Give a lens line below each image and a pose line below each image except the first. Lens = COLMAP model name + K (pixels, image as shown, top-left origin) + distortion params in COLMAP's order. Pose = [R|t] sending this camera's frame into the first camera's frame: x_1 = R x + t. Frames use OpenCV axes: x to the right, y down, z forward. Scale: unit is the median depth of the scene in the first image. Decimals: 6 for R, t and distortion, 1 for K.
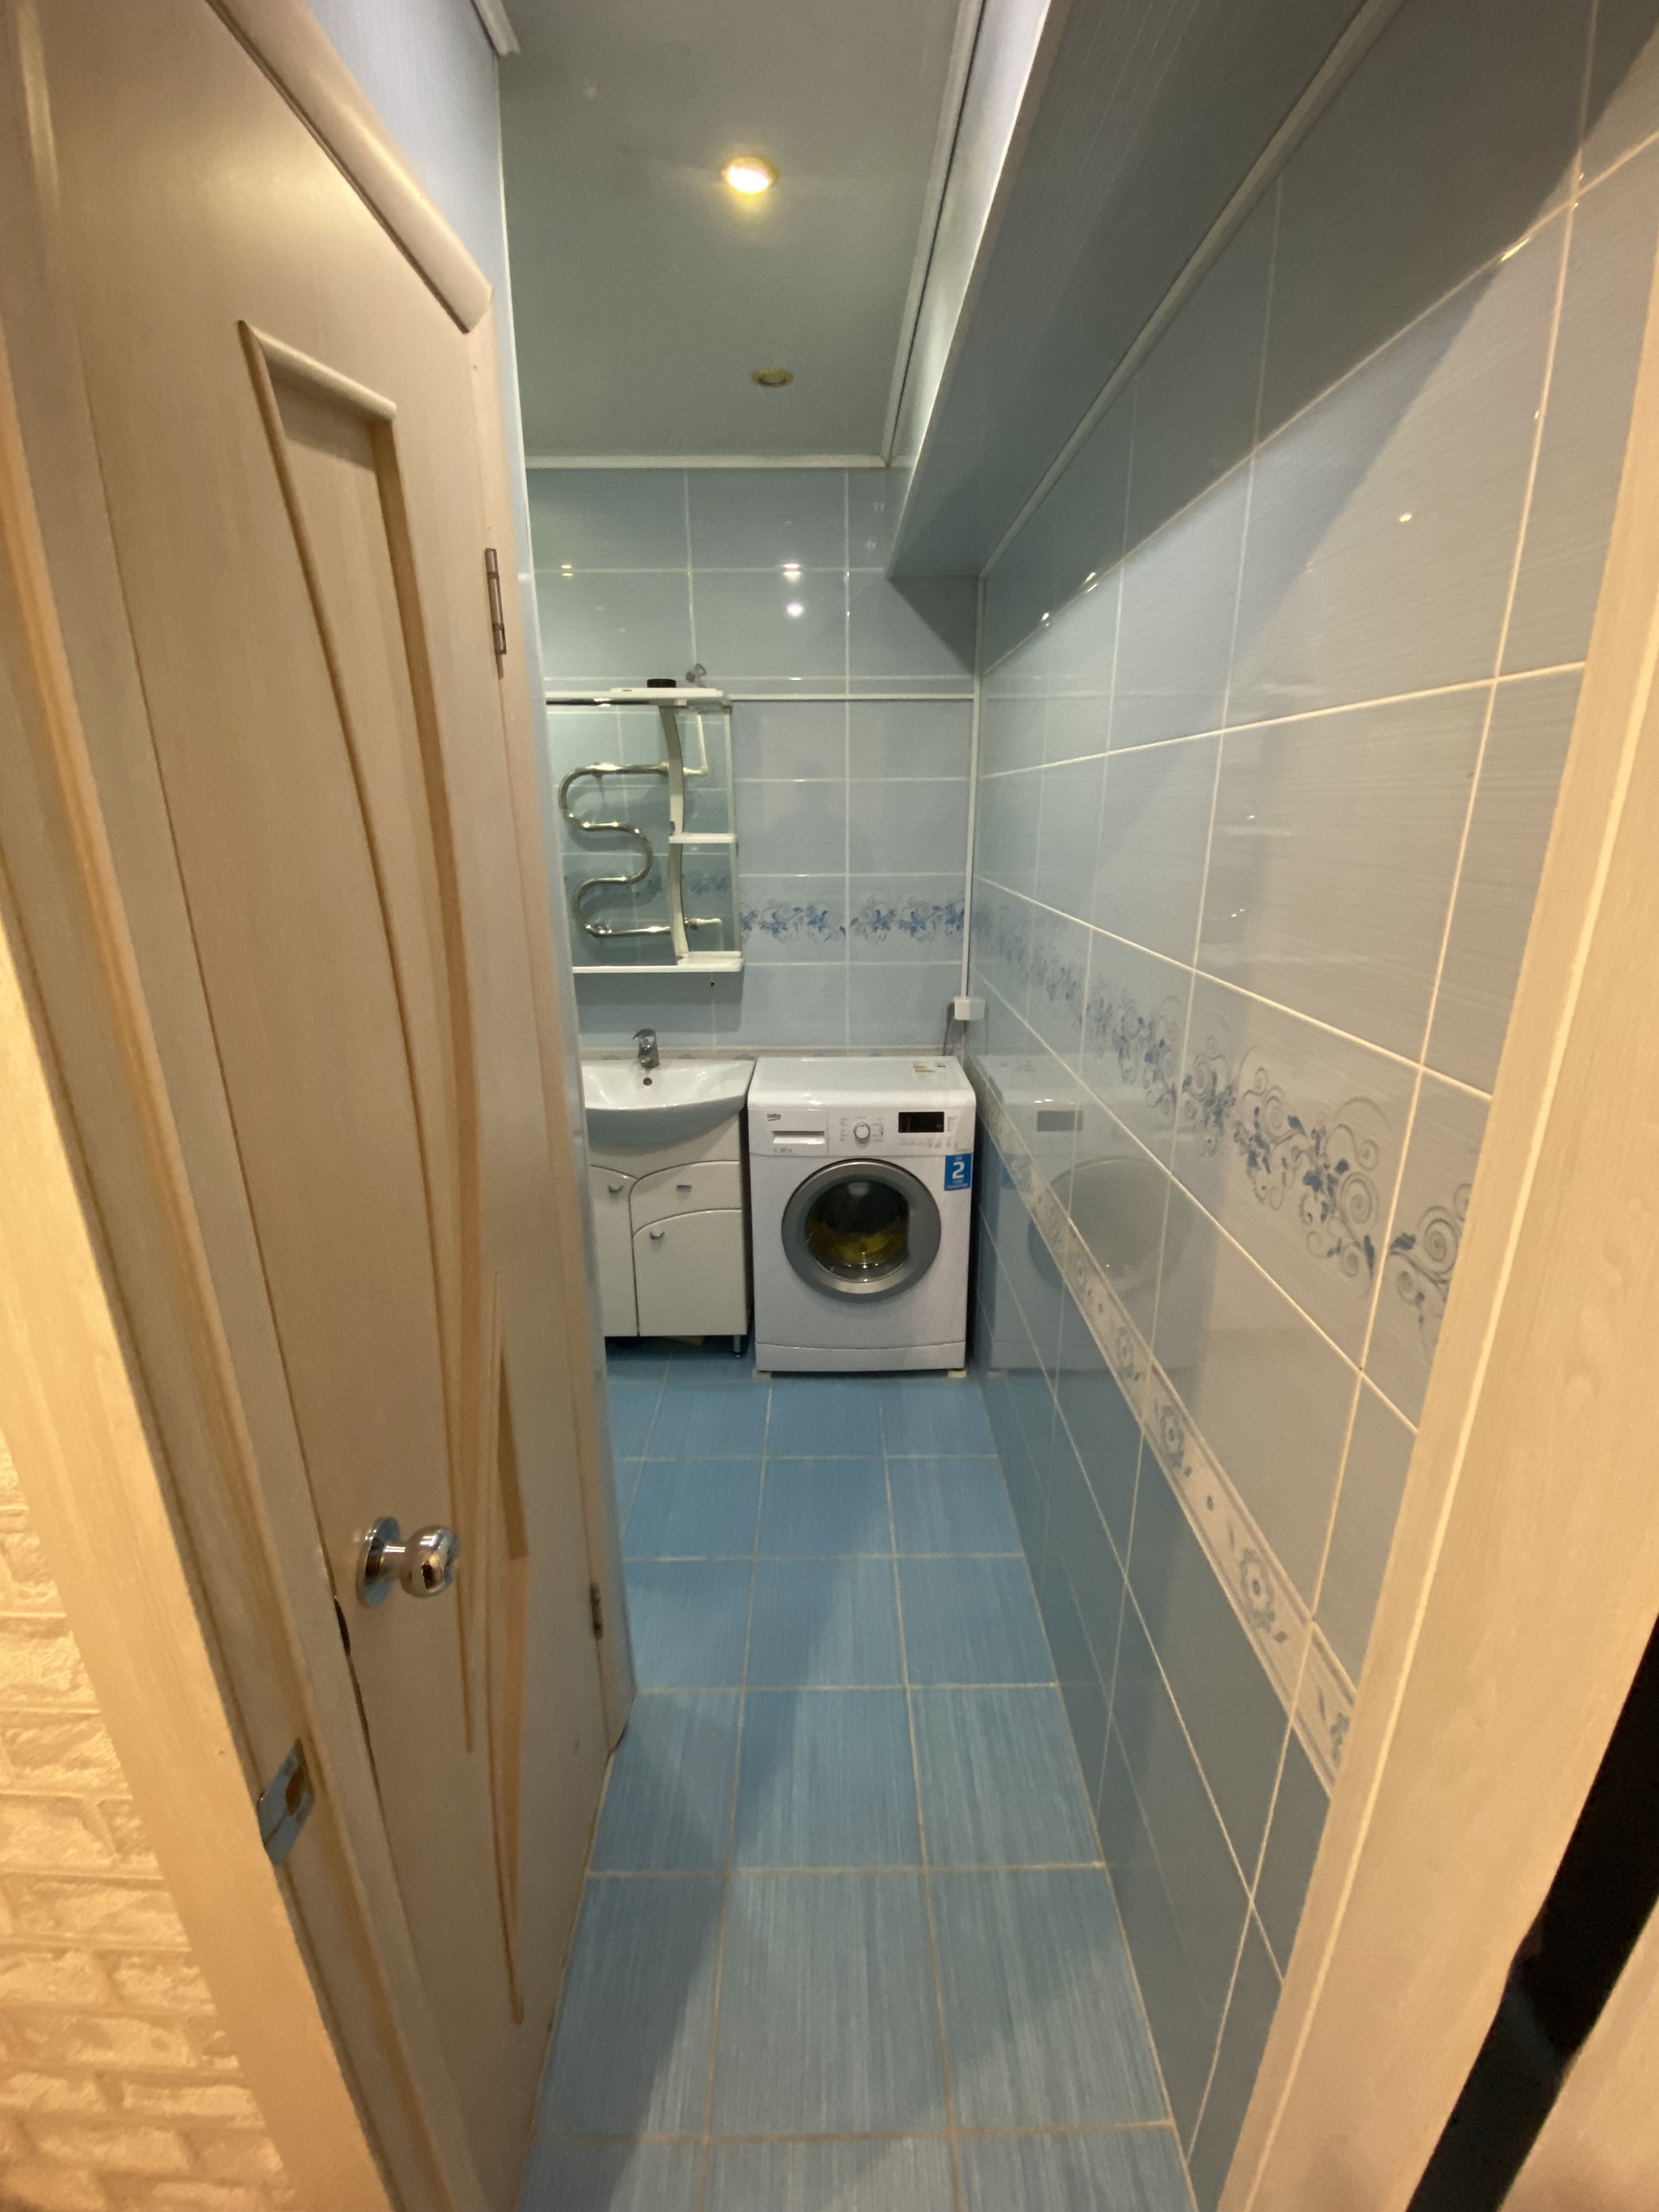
lens RADIAL K [[897.0, 0, 840.1], [0, 897.0, 1122.2], [0, 0, 1]] dist [0.011418, -0.014392]
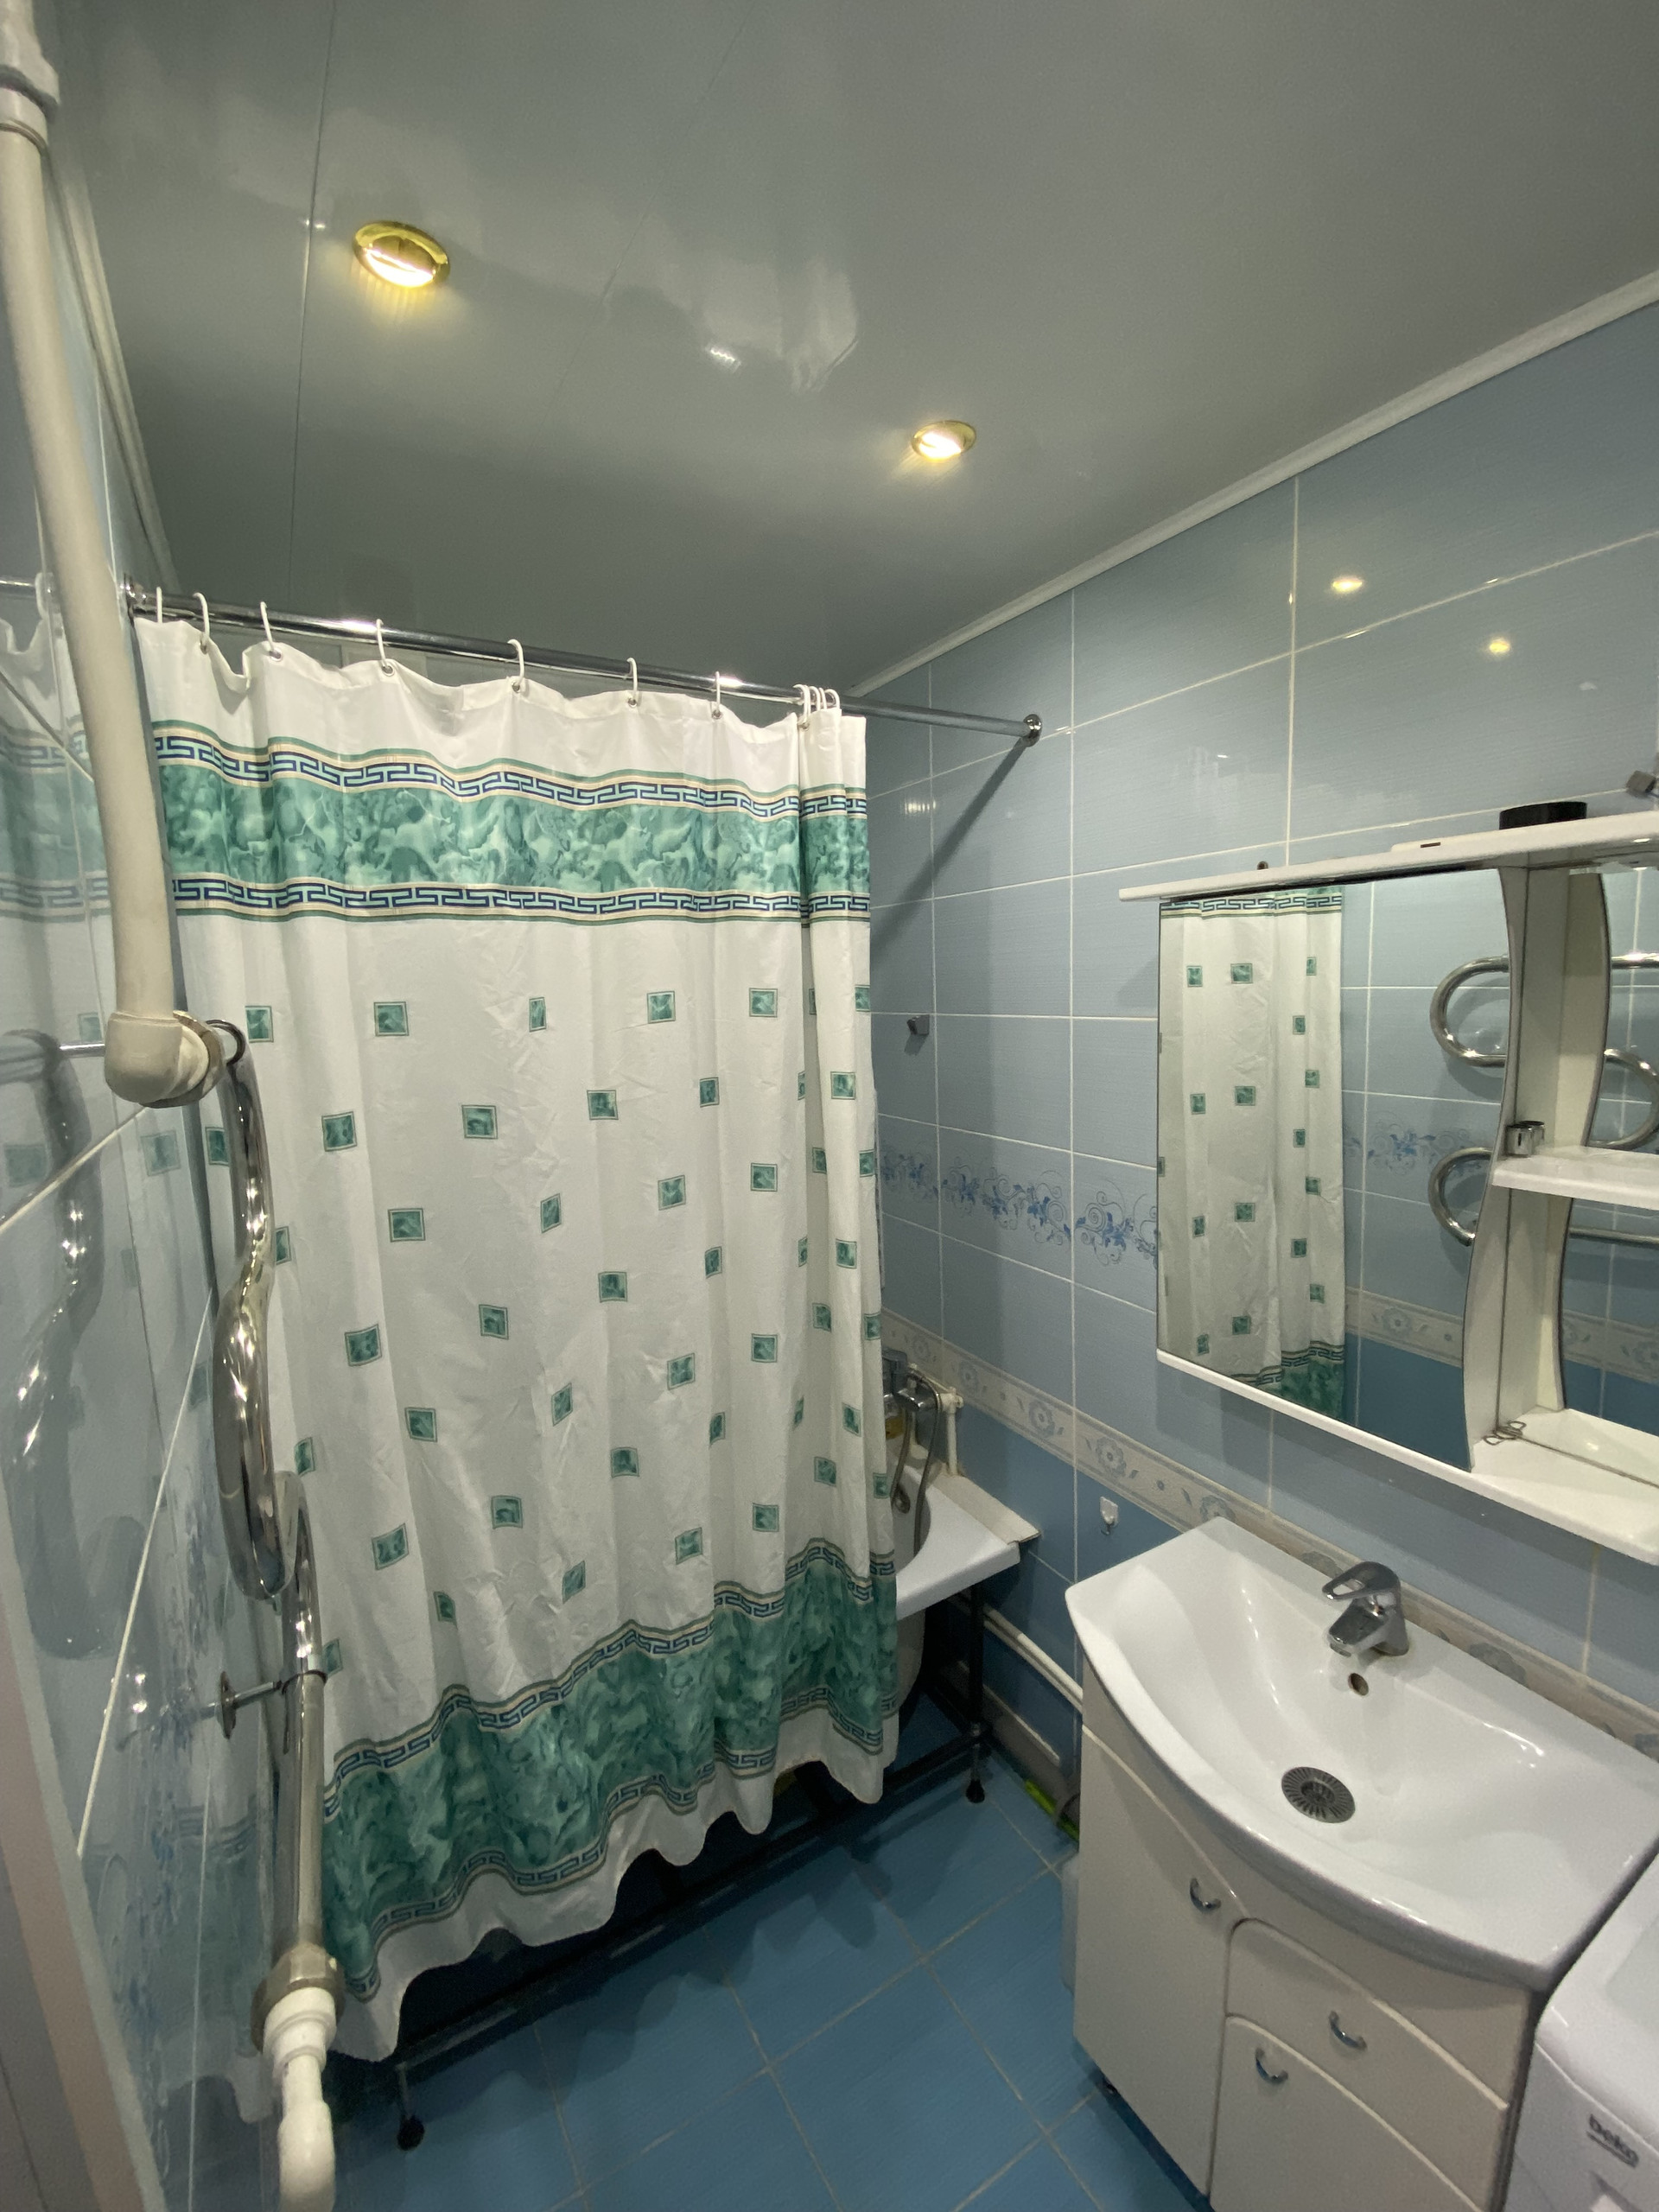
lens RADIAL K [[897.0, 0, 820.8], [0, 897.0, 1091.6], [0, 0, 1]] dist [0.011418, -0.014392]
pose [[0.496750, 0.092634, -0.862936, 0.004519], [-0.251759, 0.966915, -0.041130, -0.244316], [0.830576, 0.237683, 0.503637, 0.504968]]
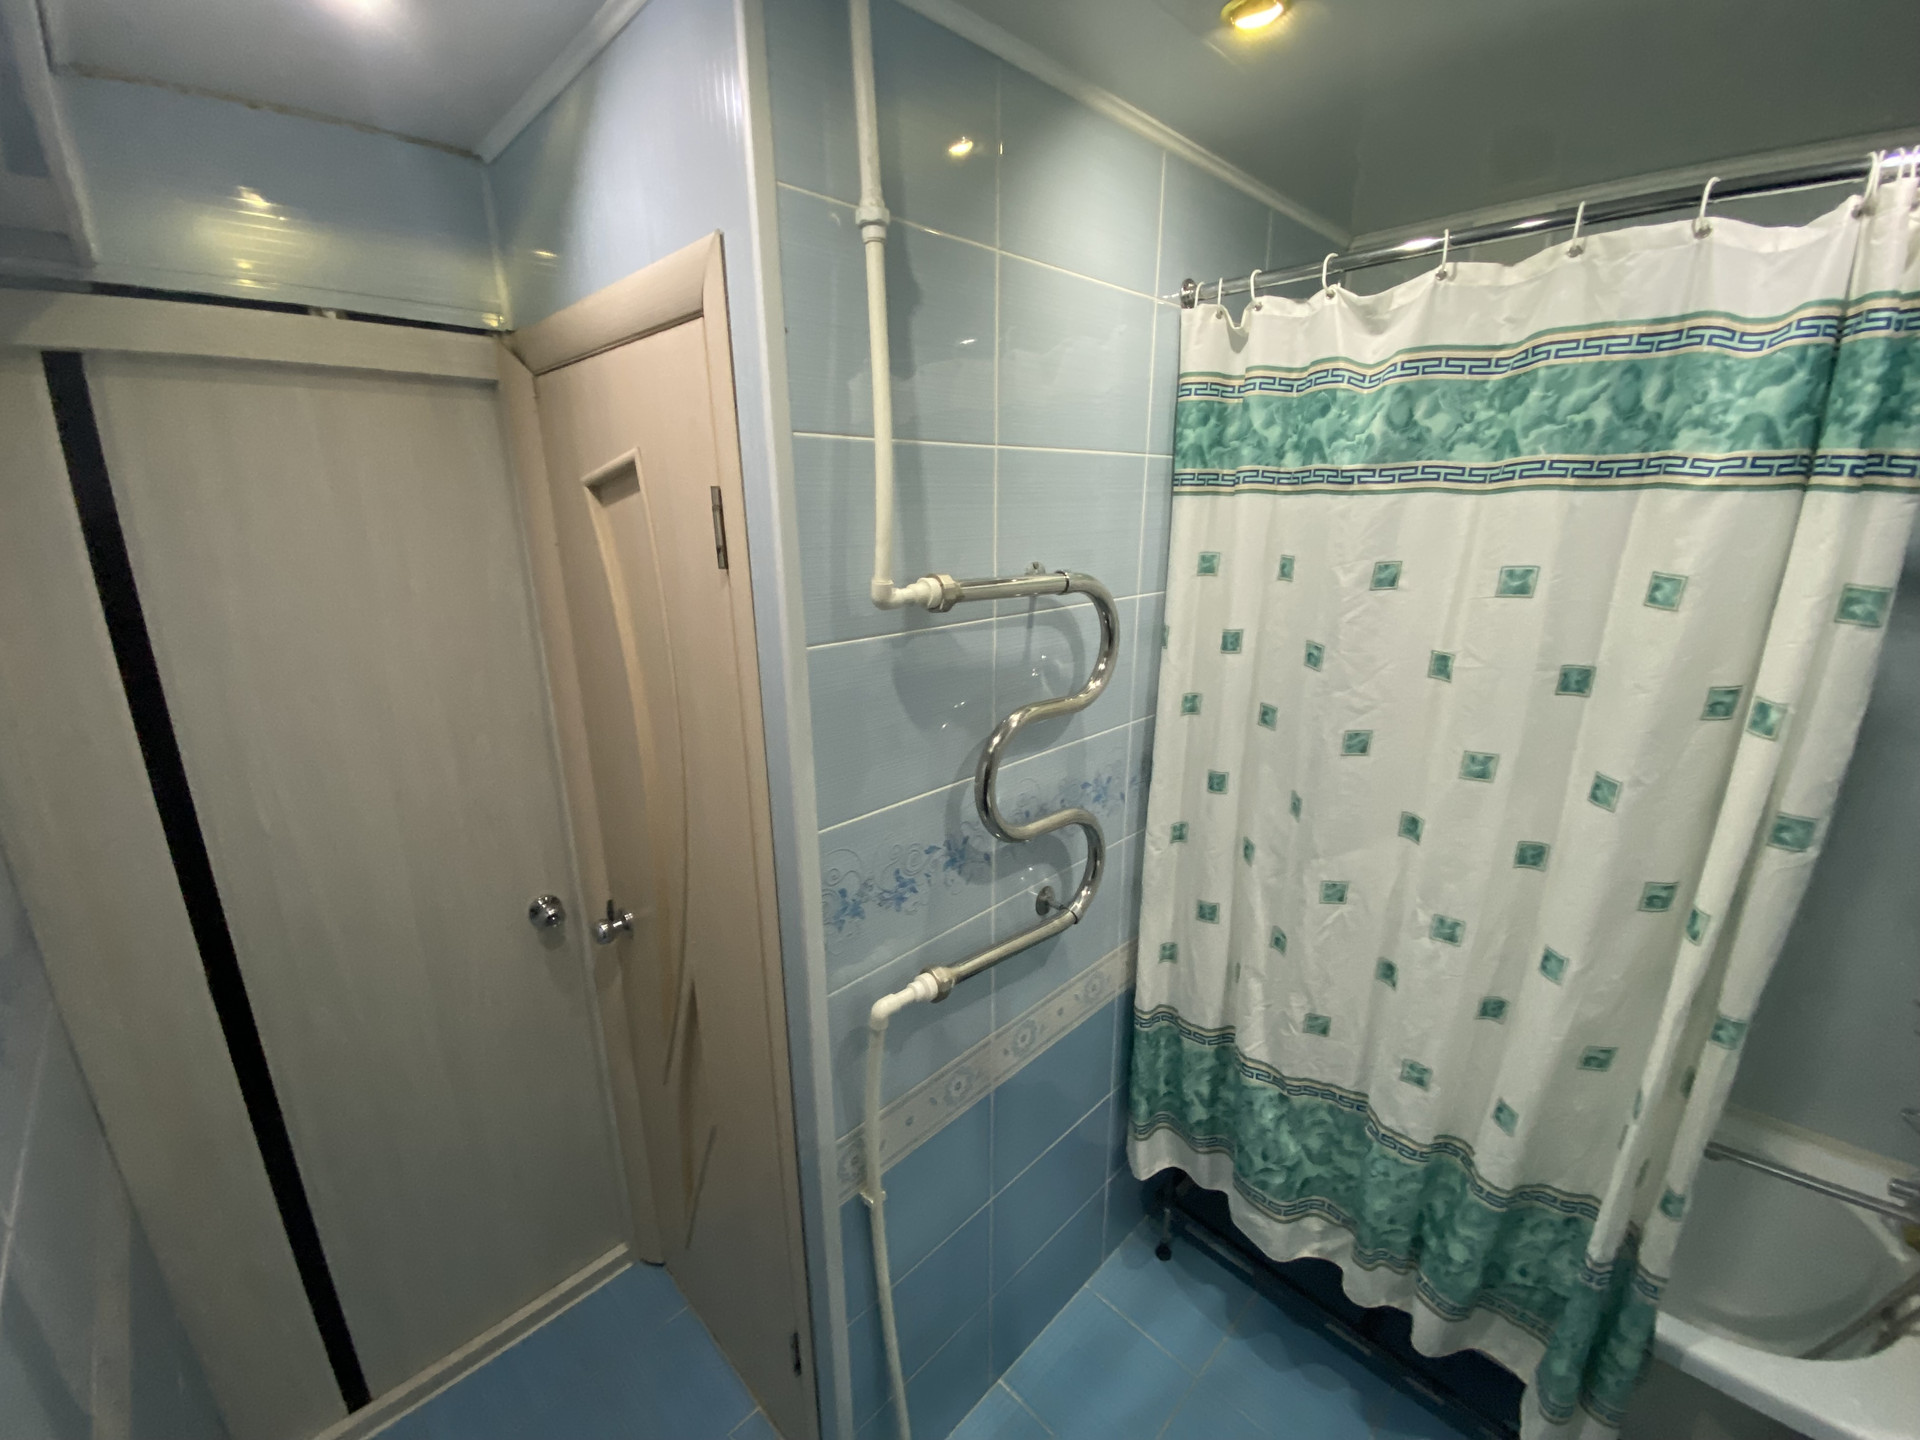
lens RADIAL K [[778.6, 0, 949.8], [0, 778.6, 716.9], [0, 0, 1]] dist [0.011418, -0.014392]
pose [[-0.733181, 0.184566, -0.654508, 0.046600], [-0.213318, 0.851464, 0.479066, -0.373525], [0.645709, 0.490861, -0.584906, 0.778531]]
